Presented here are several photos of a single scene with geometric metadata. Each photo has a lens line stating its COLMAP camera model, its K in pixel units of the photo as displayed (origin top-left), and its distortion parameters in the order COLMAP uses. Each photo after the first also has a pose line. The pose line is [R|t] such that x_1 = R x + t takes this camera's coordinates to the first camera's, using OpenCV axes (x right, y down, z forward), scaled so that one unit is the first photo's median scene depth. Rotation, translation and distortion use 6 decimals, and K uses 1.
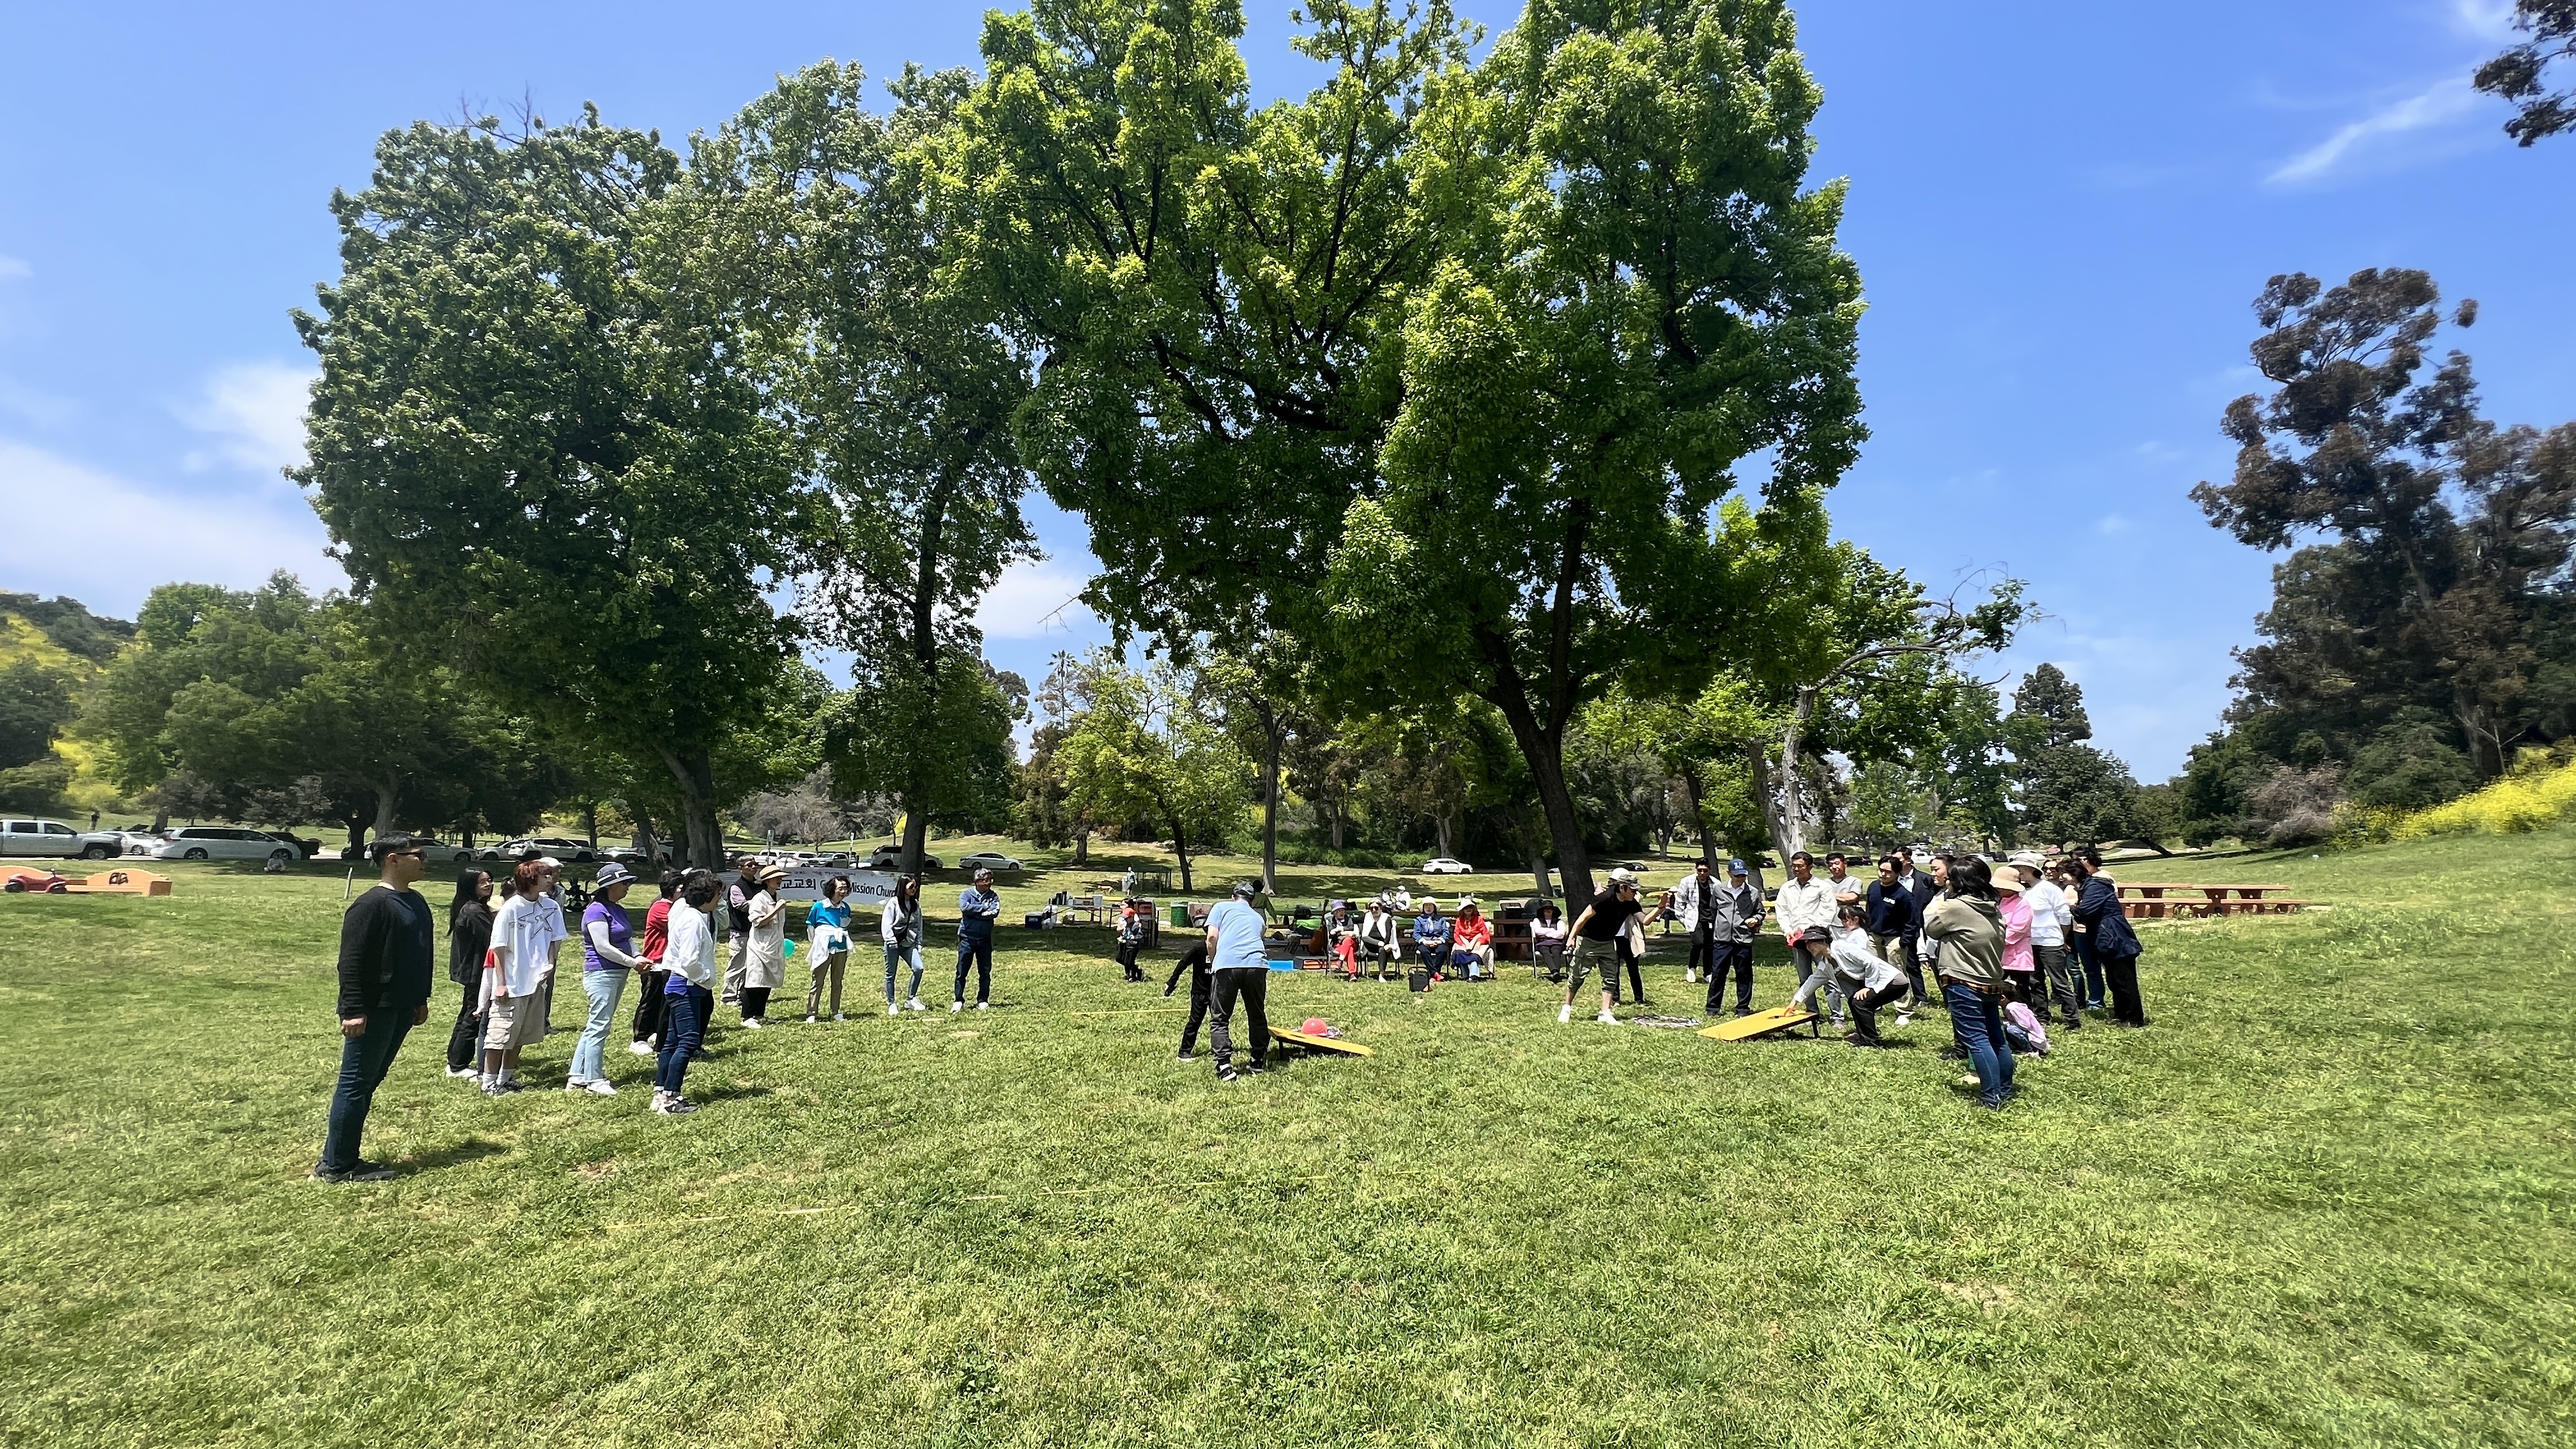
lens RADIAL K [[1030.6, 0, 1278.5], [0, 1030.6, 721.4], [0, 0, 1]] dist [-0.003025, 0.000826]
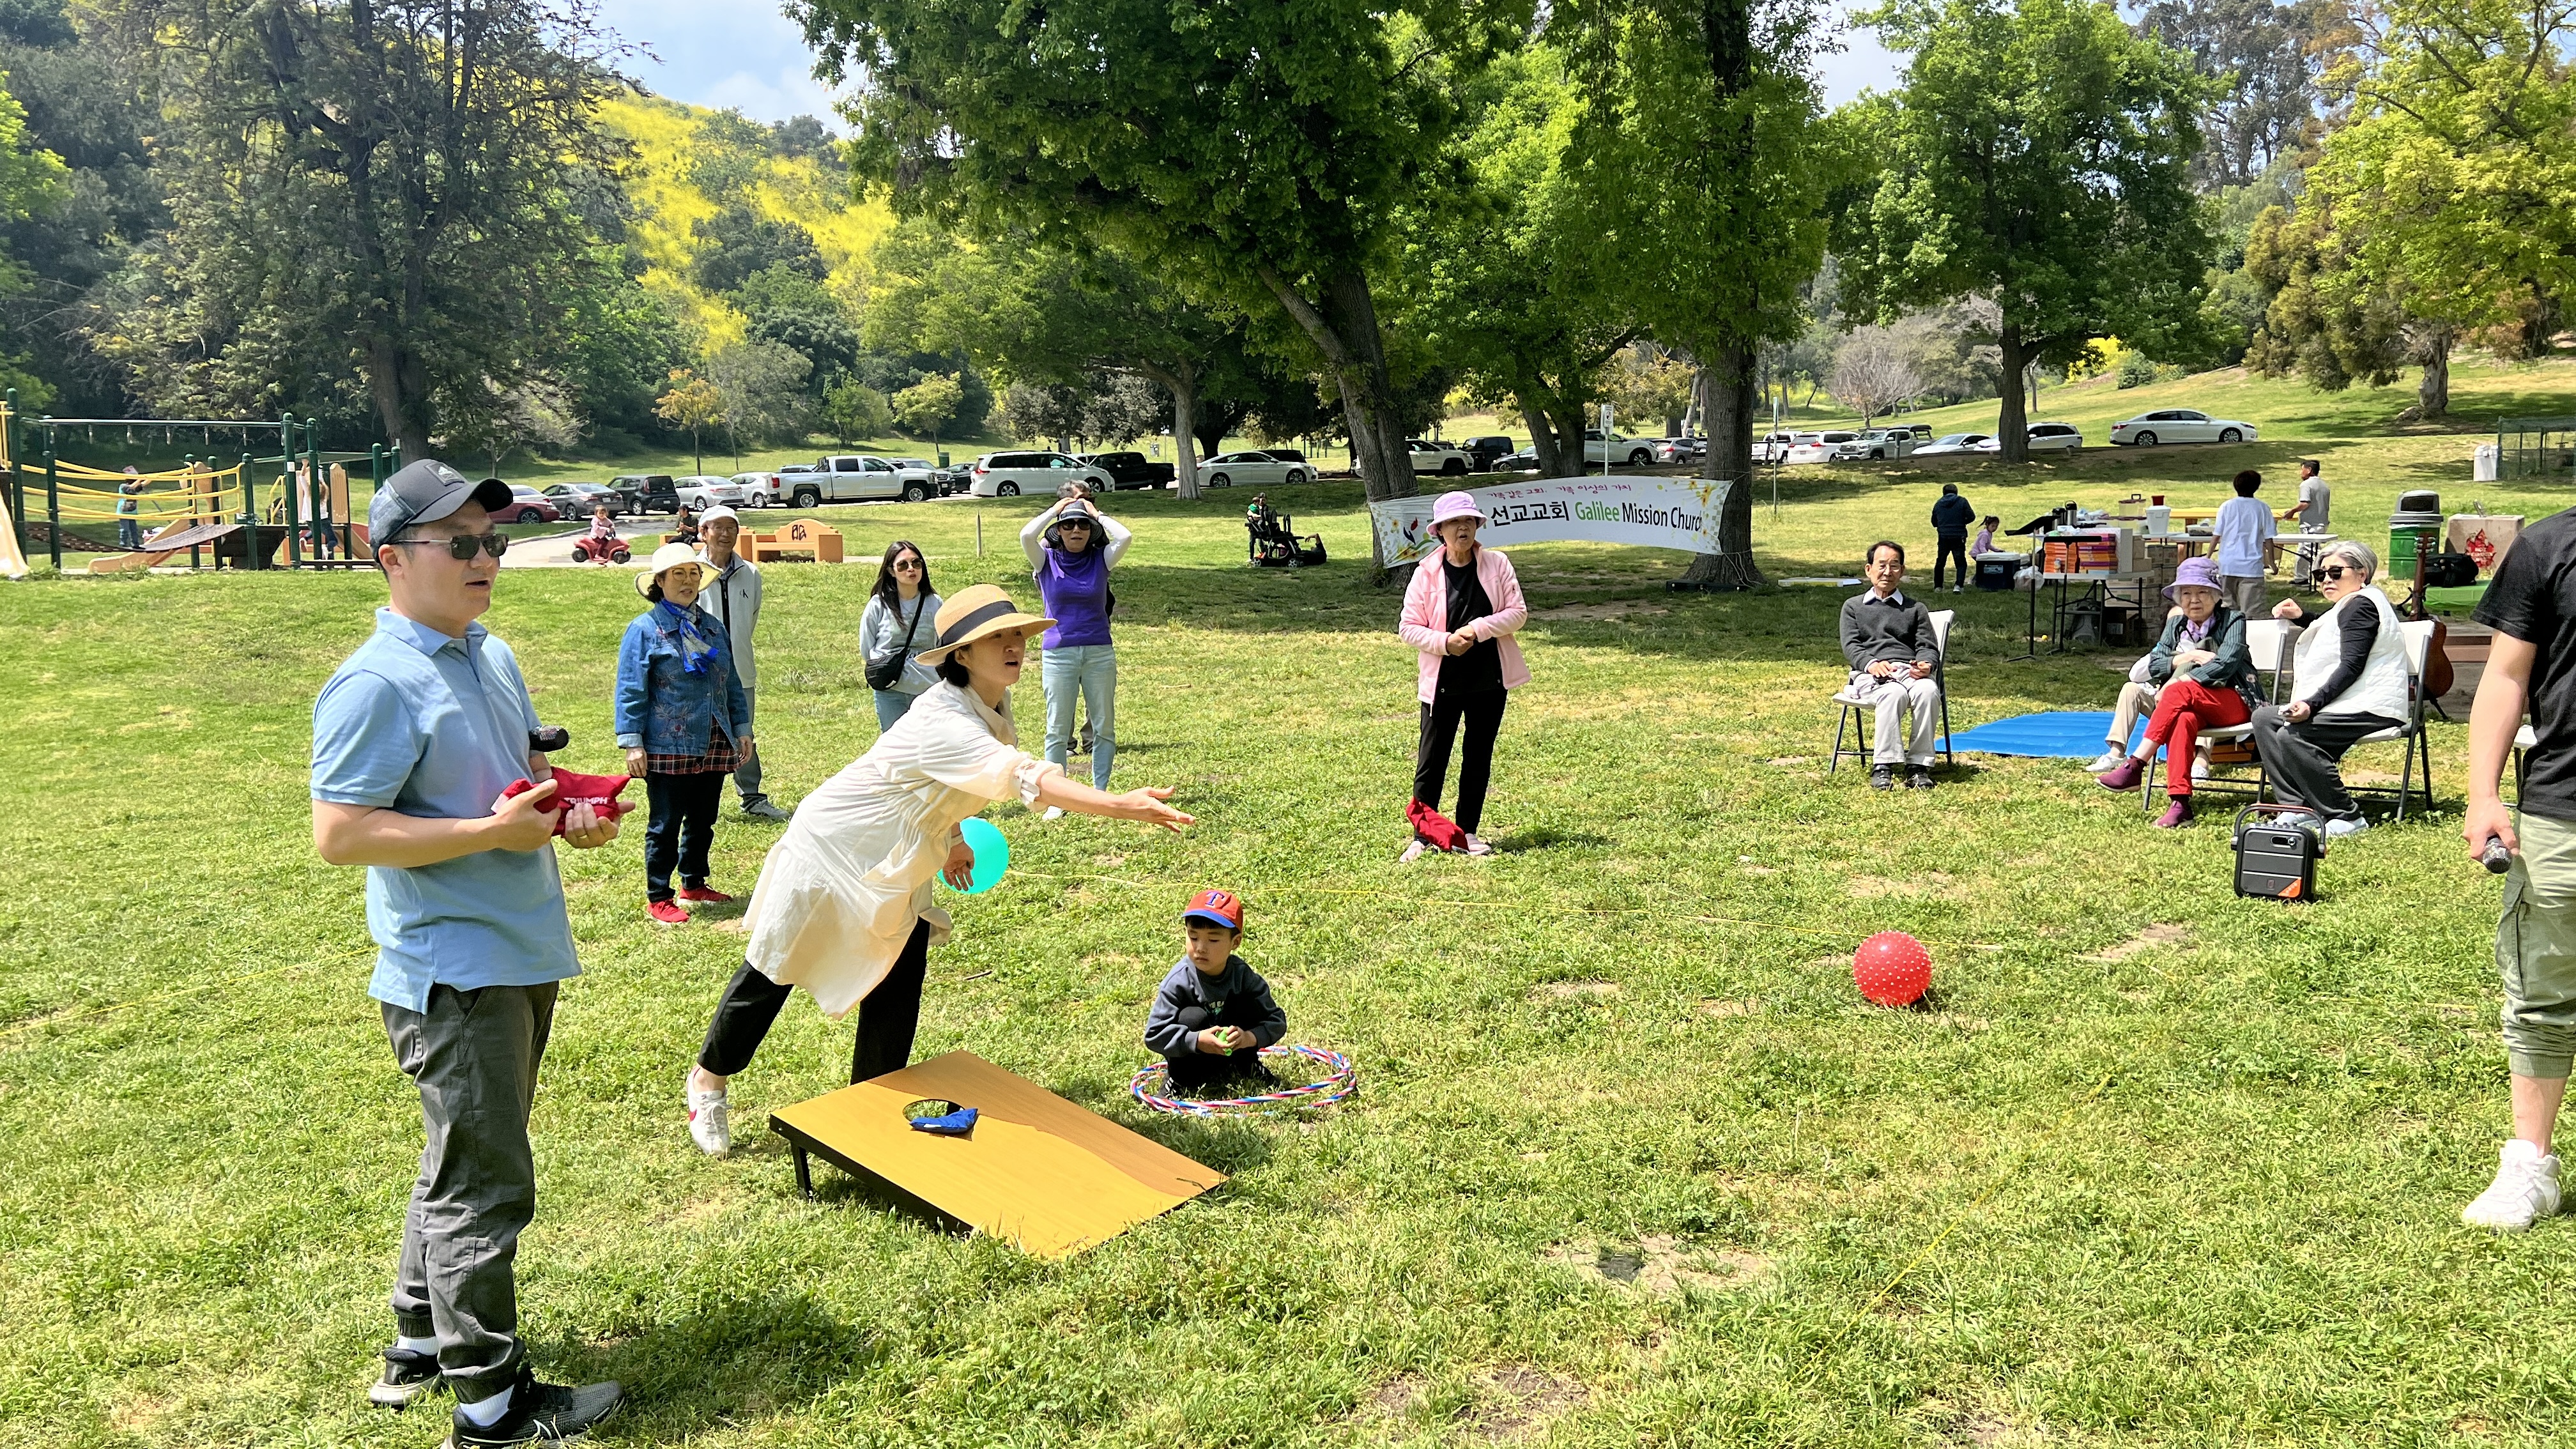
lens RADIAL K [[1925.4, 0, 1314.7], [0, 1925.4, 717.1], [0, 0, 1]] dist [0.065768, -0.081352]
pose [[0.726060, 0.041684, -0.686367, 0.060743], [0.149711, 0.964634, 0.216953, 0.012976], [0.671136, -0.260277, 0.694141, 0.096509]]
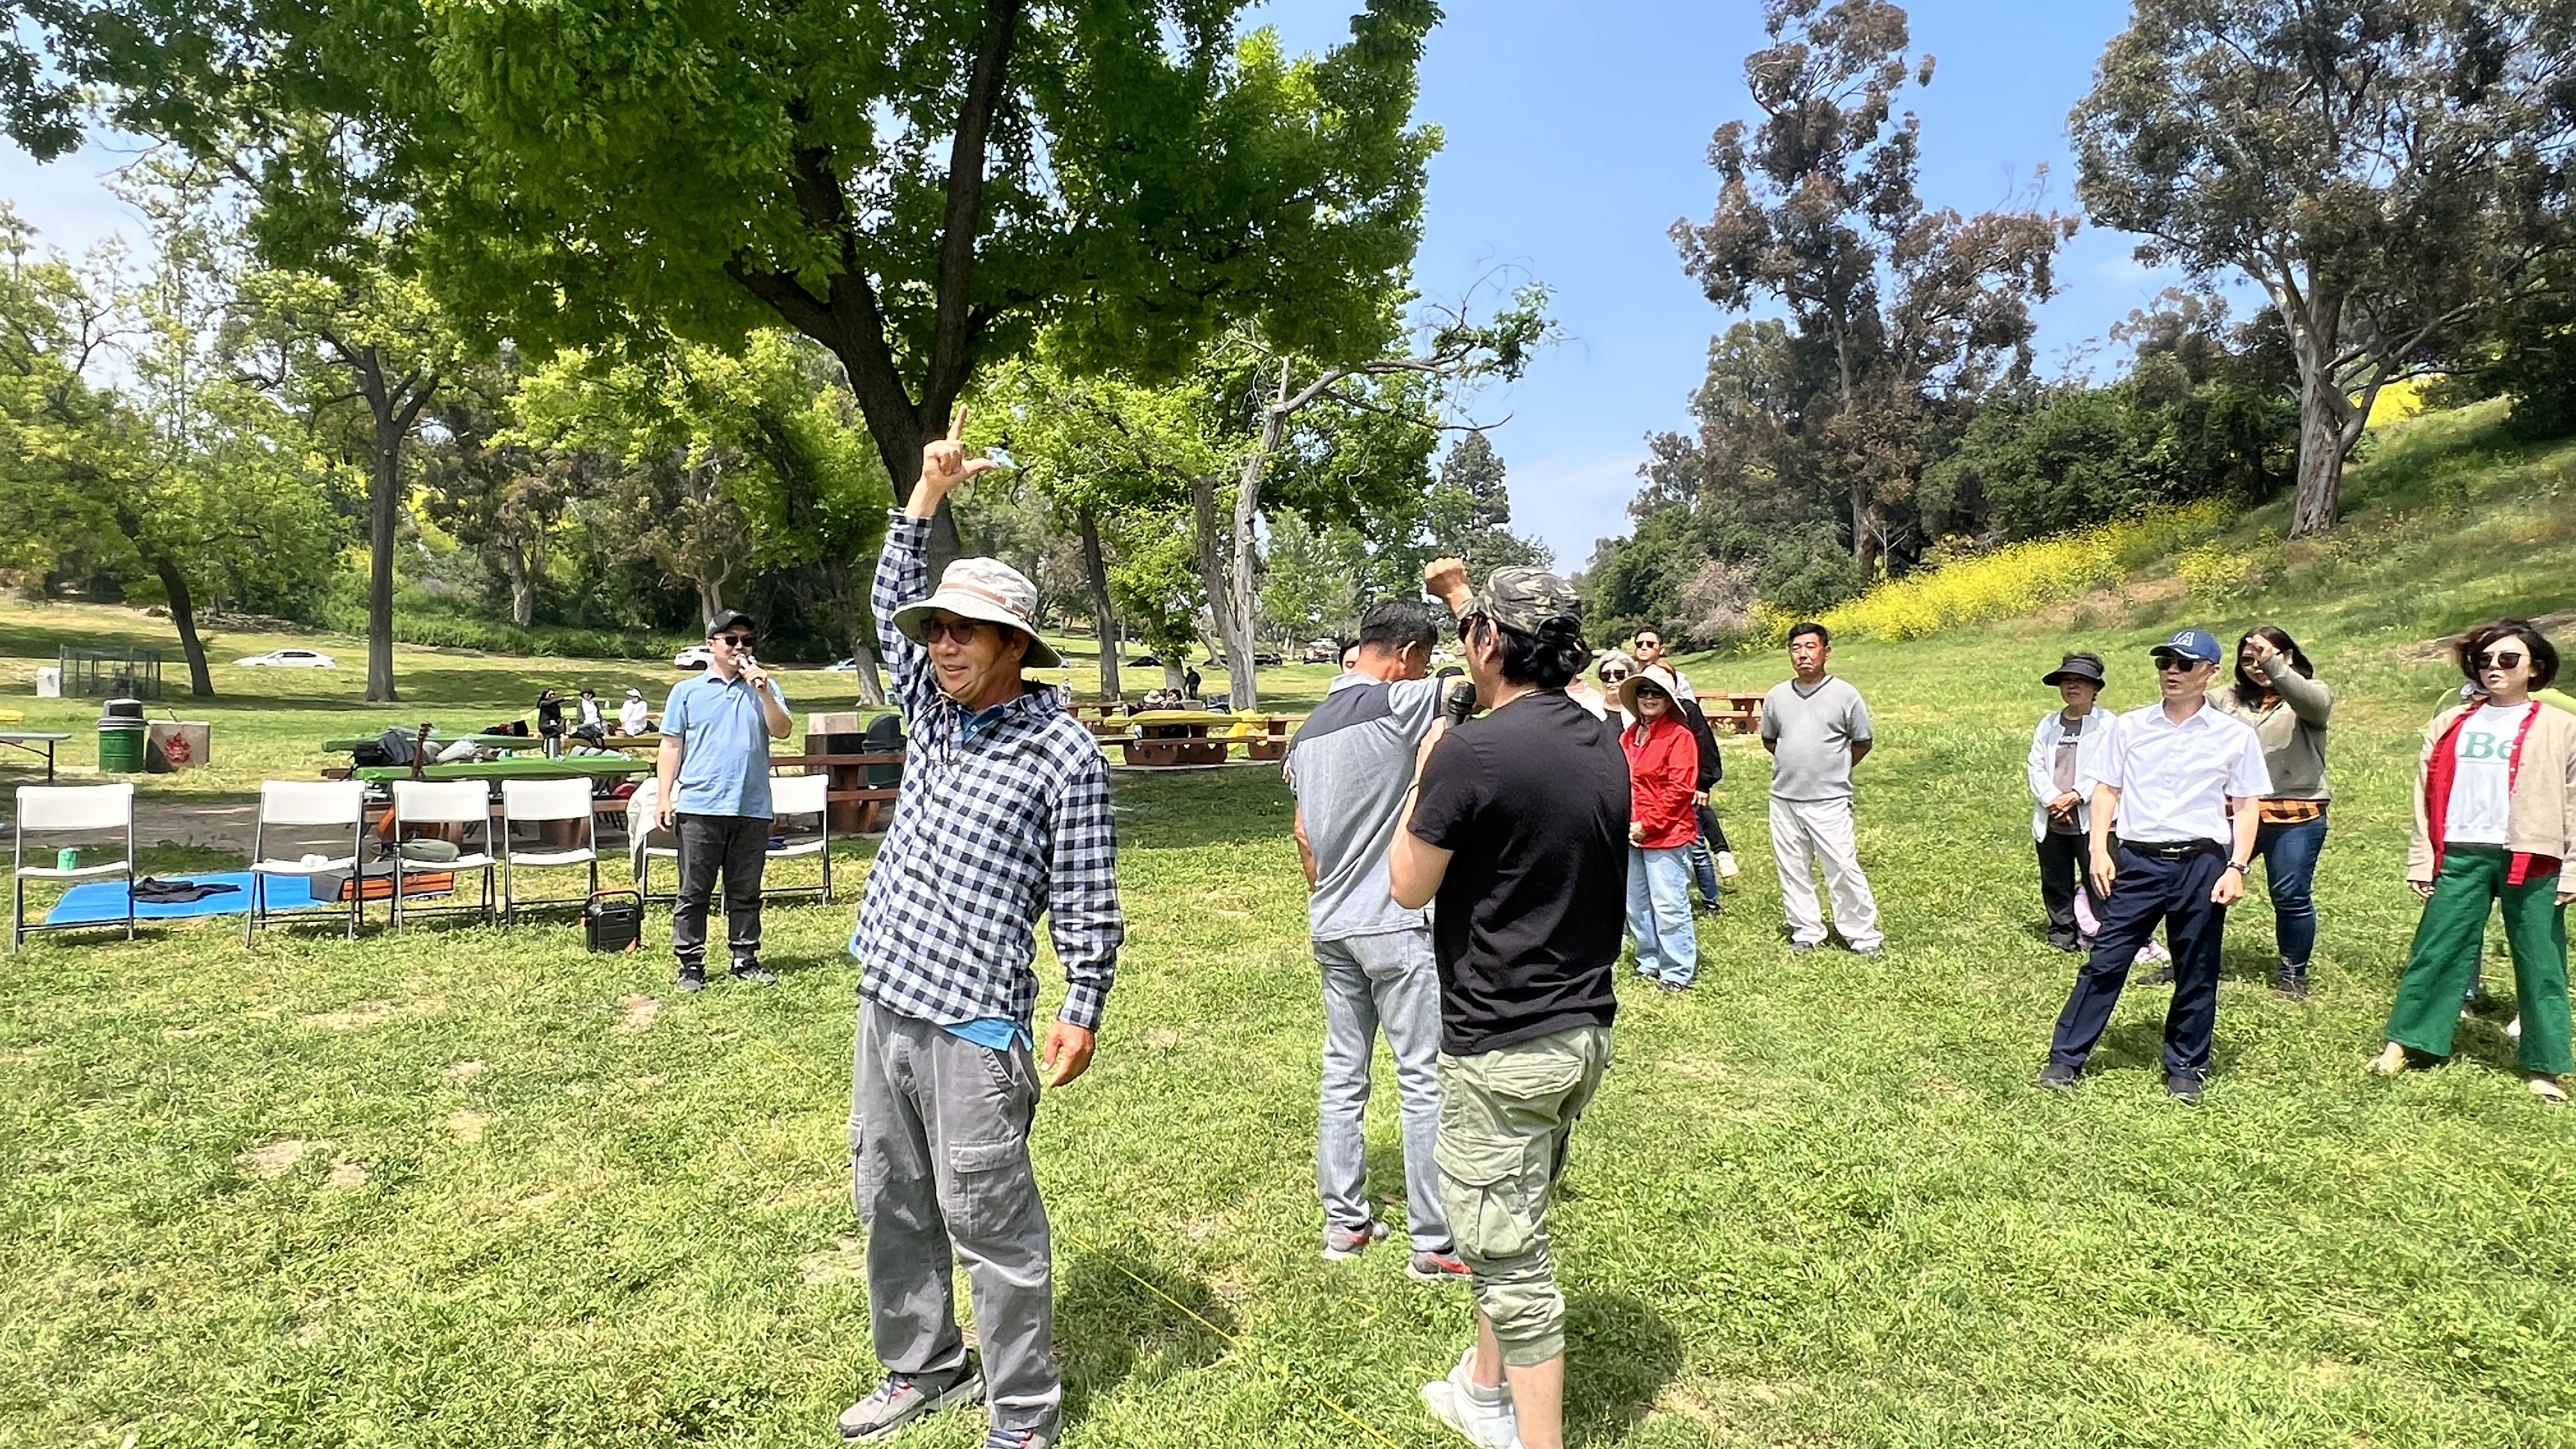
lens RADIAL K [[1446.5, 0, 1285.7], [0, 1446.5, 735.6], [0, 0, 1]] dist [-0.007701, 0.003302]
pose [[0.859375, -0.011425, 0.511218, 0.013967], [-0.085955, 0.982297, 0.166447, 0.013160], [-0.504070, -0.186982, 0.843179, 0.088304]]
